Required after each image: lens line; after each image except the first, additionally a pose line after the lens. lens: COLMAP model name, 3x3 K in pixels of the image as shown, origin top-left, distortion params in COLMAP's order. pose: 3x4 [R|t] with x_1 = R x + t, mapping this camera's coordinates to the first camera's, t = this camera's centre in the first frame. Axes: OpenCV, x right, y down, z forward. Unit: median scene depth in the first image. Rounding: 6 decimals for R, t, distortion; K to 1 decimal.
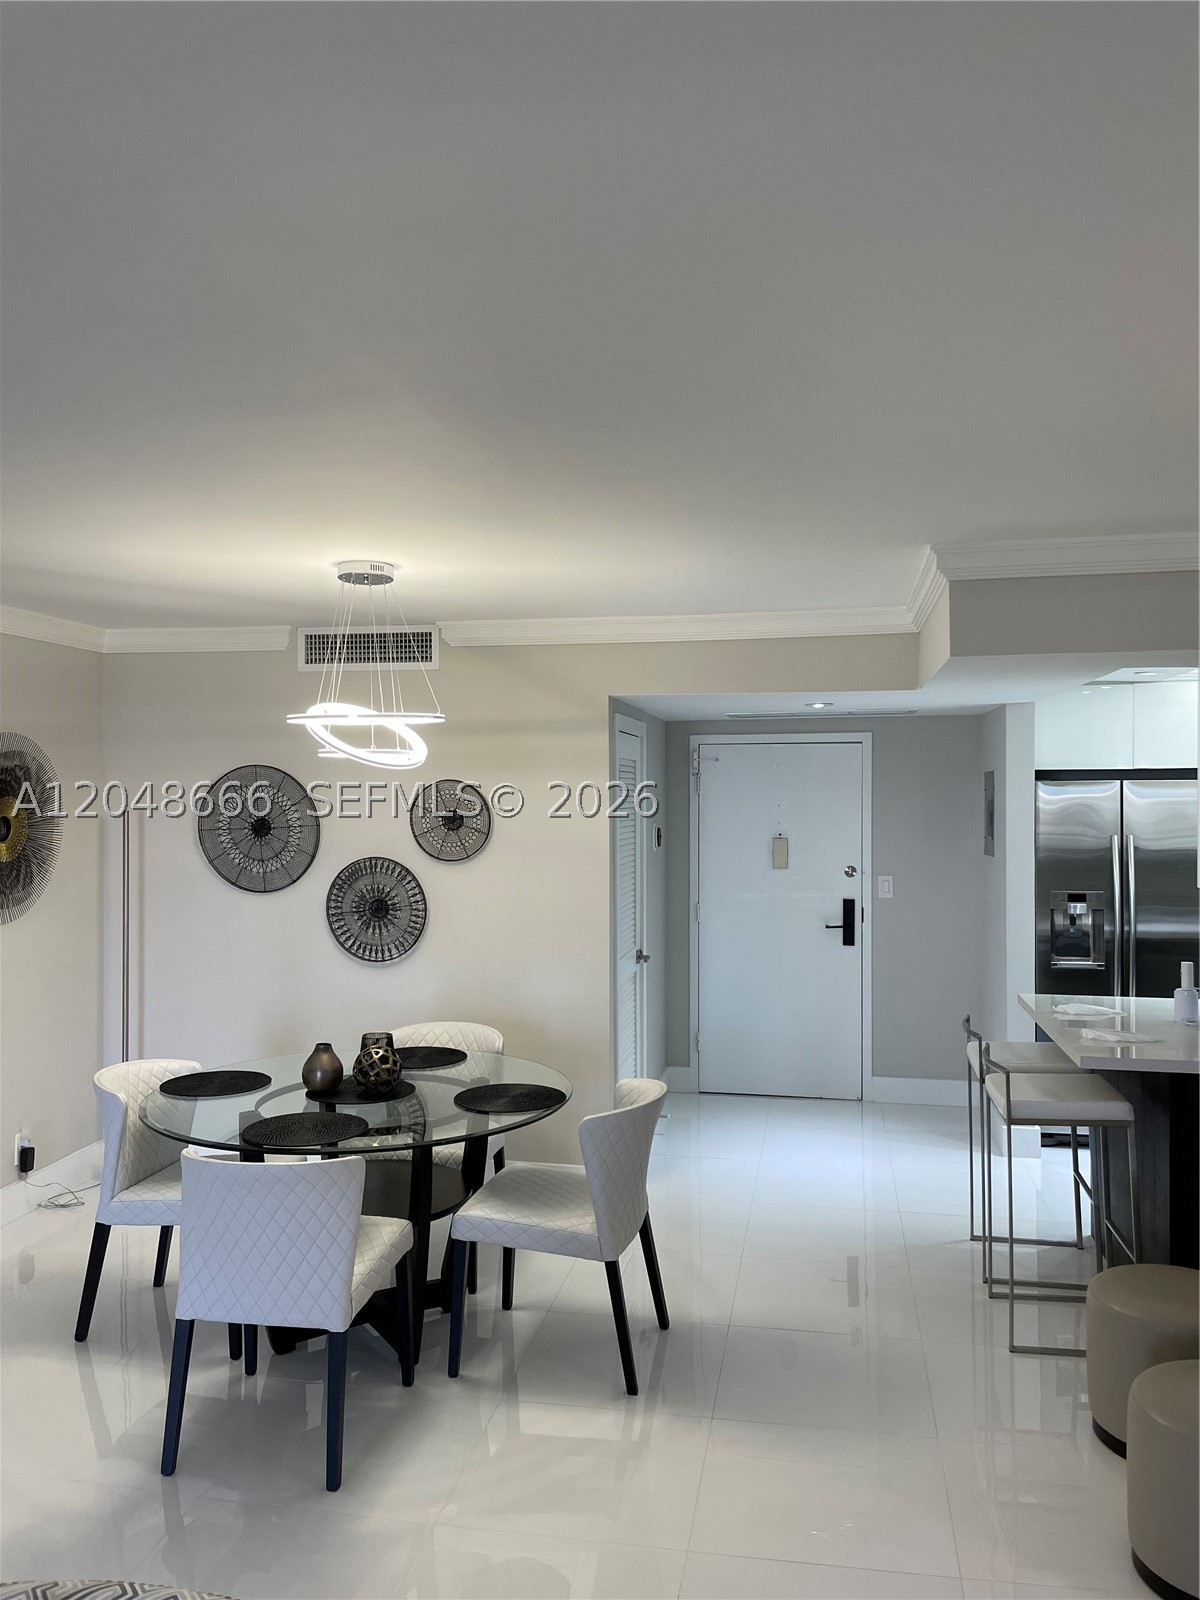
lens RADIAL K [[1213.1, 0, 602.1], [0, 1213.1, 799.9], [0, 0, 1]] dist [0.042111, -0.026307]
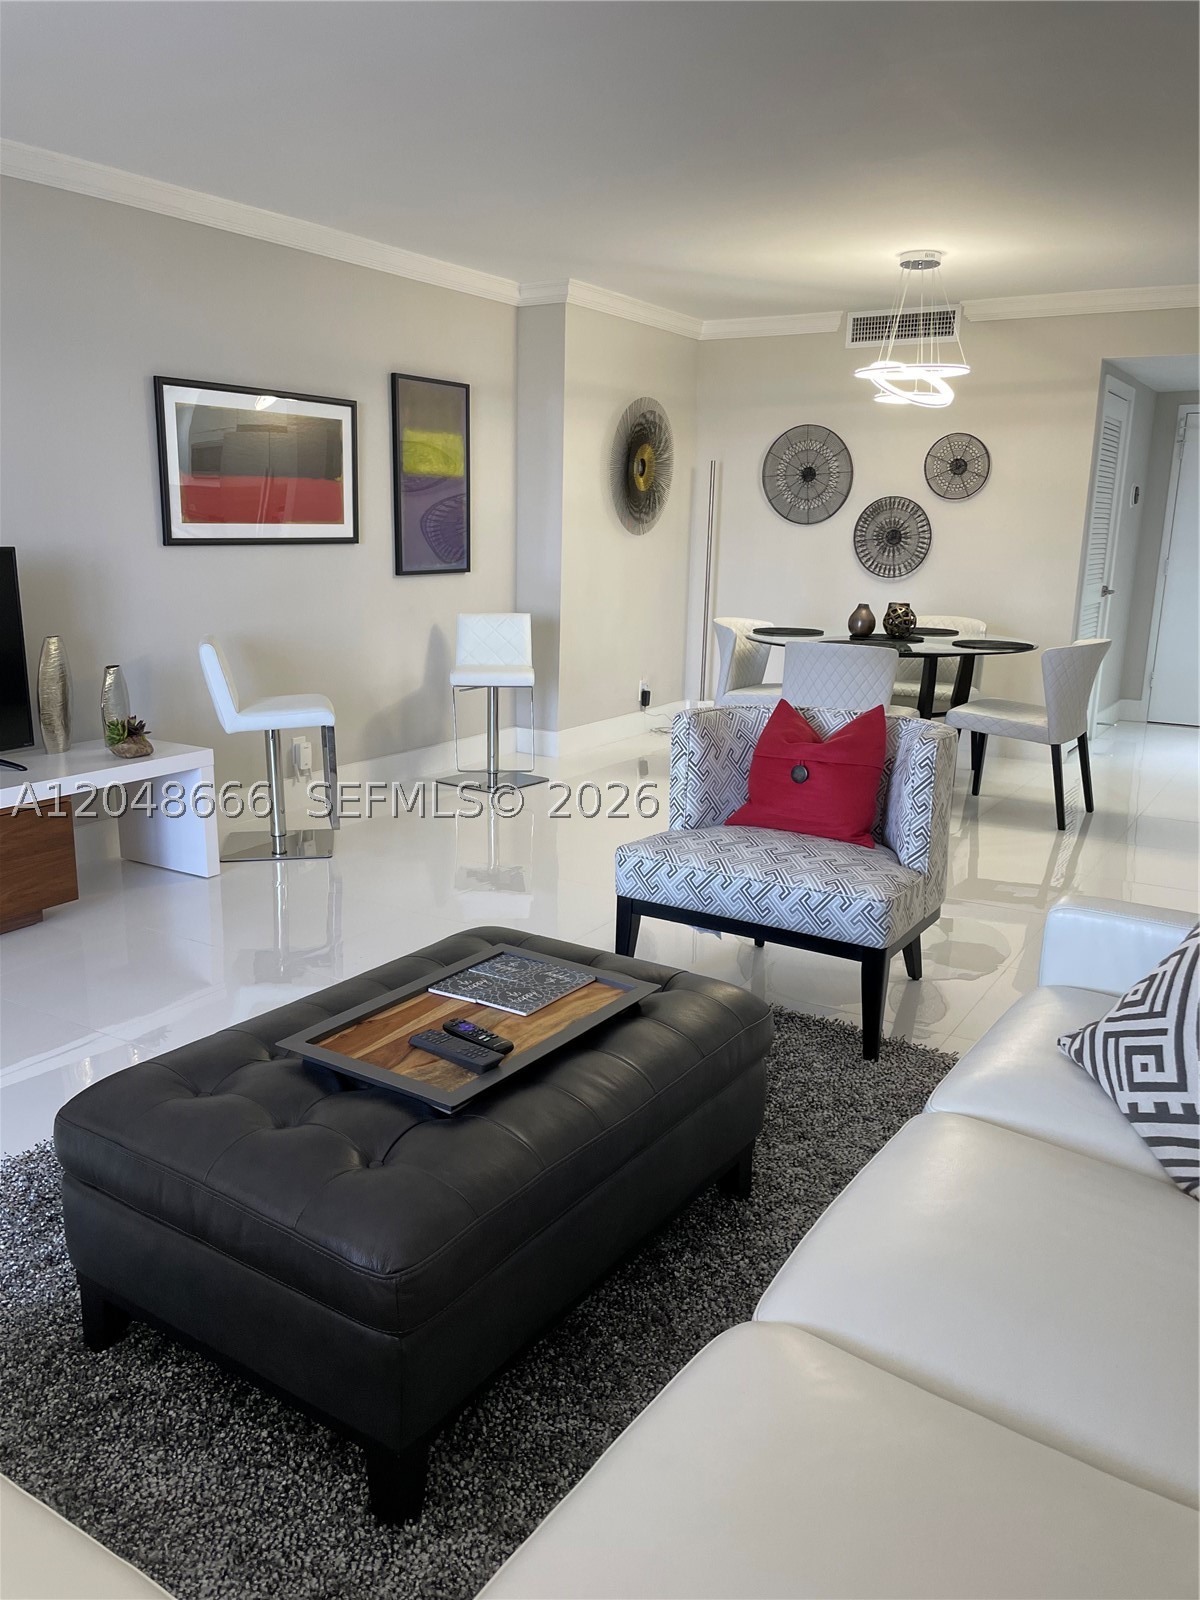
lens RADIAL K [[1213.1, 0, 588.7], [0, 1213.1, 798.2], [0, 0, 1]] dist [0.042111, -0.026307]
pose [[0.927957, 0.101029, -0.358733, 0.012865], [-0.020901, 0.975149, 0.220562, 0.082117], [0.372101, -0.197174, 0.907008, -0.387789]]
